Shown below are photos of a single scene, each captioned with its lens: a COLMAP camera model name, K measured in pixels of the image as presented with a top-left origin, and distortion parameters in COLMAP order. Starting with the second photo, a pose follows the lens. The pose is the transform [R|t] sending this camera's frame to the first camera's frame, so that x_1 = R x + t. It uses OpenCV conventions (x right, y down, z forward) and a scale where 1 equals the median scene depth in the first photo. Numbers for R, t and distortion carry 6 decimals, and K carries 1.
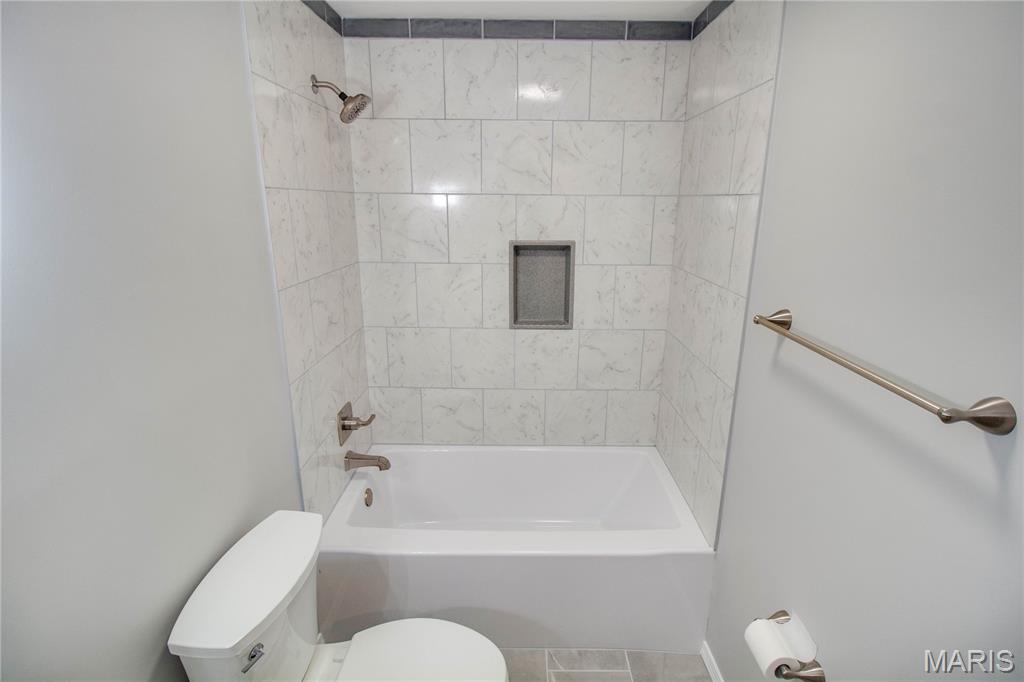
lens RADIAL K [[487.0, 0, 523.8], [0, 487.0, 329.8], [0, 0, 1]] dist [0.006808, -0.015782]
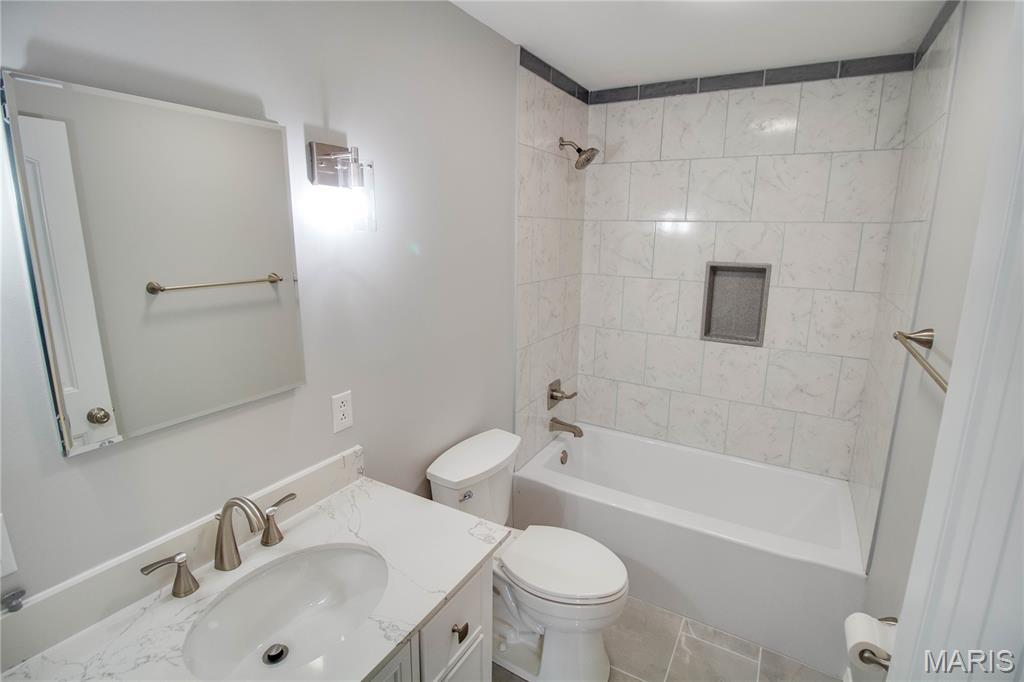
lens RADIAL K [[487.0, 0, 523.8], [0, 487.0, 329.8], [0, 0, 1]] dist [0.006808, -0.015782]
pose [[0.873061, 0.105667, -0.476024, 0.162195], [-0.131970, 0.991008, -0.022059, 0.058788], [0.469413, 0.082080, 0.879156, -0.194742]]
